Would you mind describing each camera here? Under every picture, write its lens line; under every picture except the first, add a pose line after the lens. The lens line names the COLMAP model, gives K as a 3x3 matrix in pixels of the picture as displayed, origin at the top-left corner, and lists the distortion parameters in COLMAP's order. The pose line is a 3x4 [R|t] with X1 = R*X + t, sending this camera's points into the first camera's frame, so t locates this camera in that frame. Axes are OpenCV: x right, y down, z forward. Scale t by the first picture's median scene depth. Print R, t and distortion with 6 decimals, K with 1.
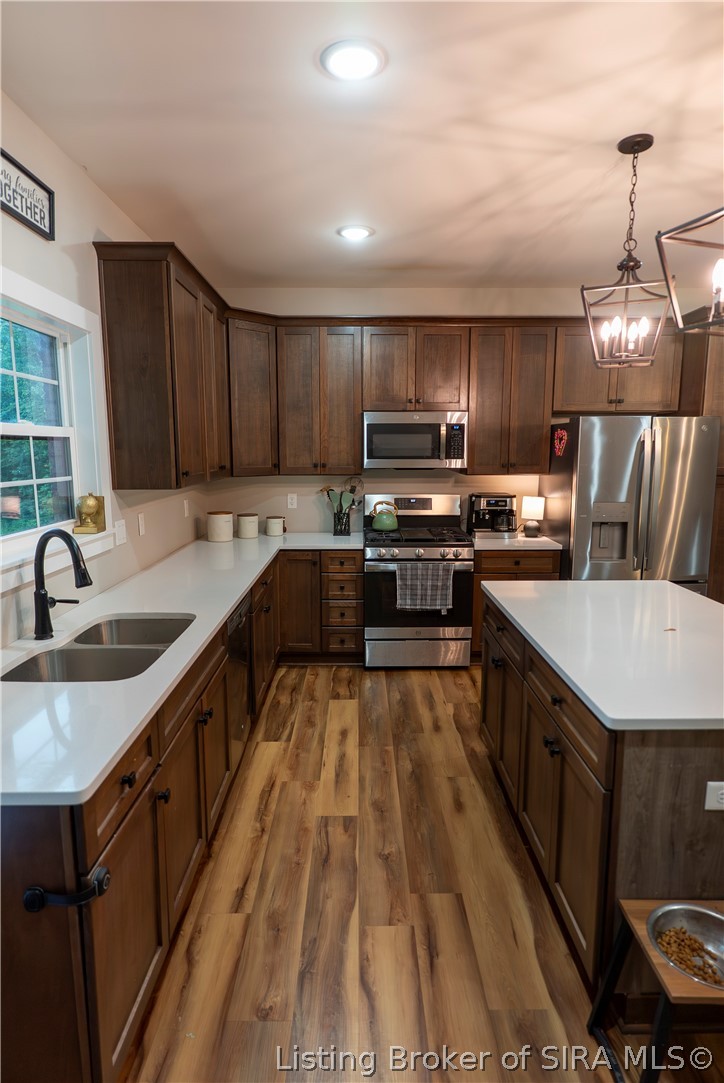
lens RADIAL K [[597.2, 0, 360.8], [0, 597.2, 538.1], [0, 0, 1]] dist [-0.005526, 0.000750]
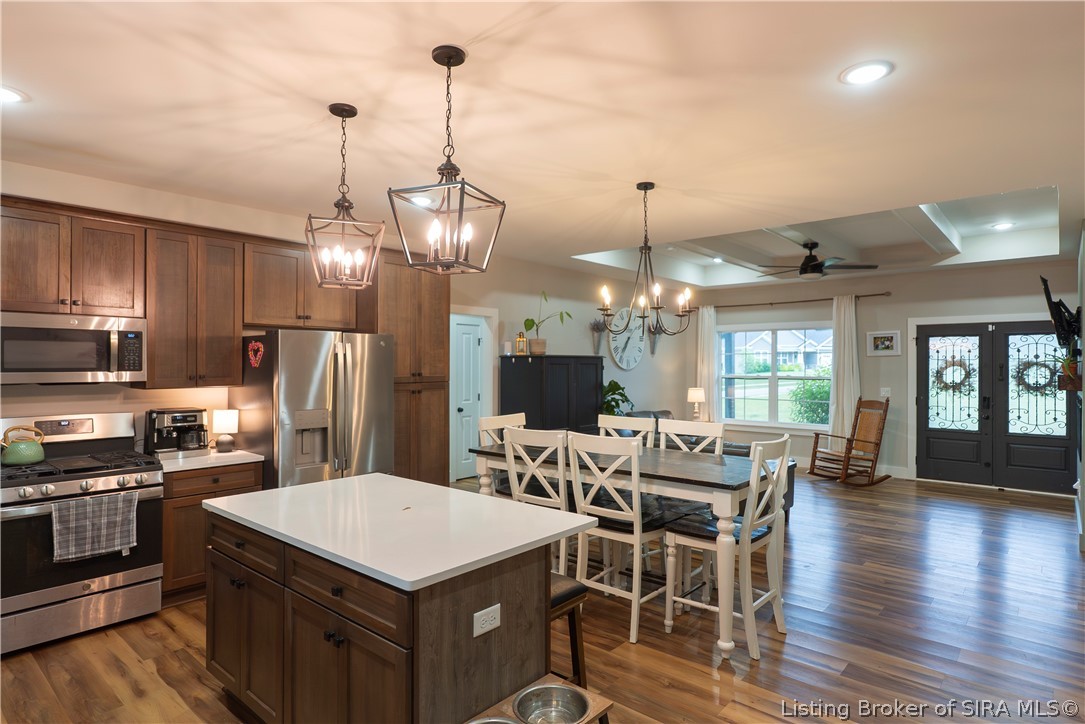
lens RADIAL K [[598.3, 0, 525.4], [0, 598.3, 364.2], [0, 0, 1]] dist [-0.005526, 0.000750]
pose [[0.670212, 0.003450, 0.742162, -0.107353], [0.107308, 0.989031, -0.101502, 0.008168], [-0.734371, 0.147668, 0.662490, -0.002939]]
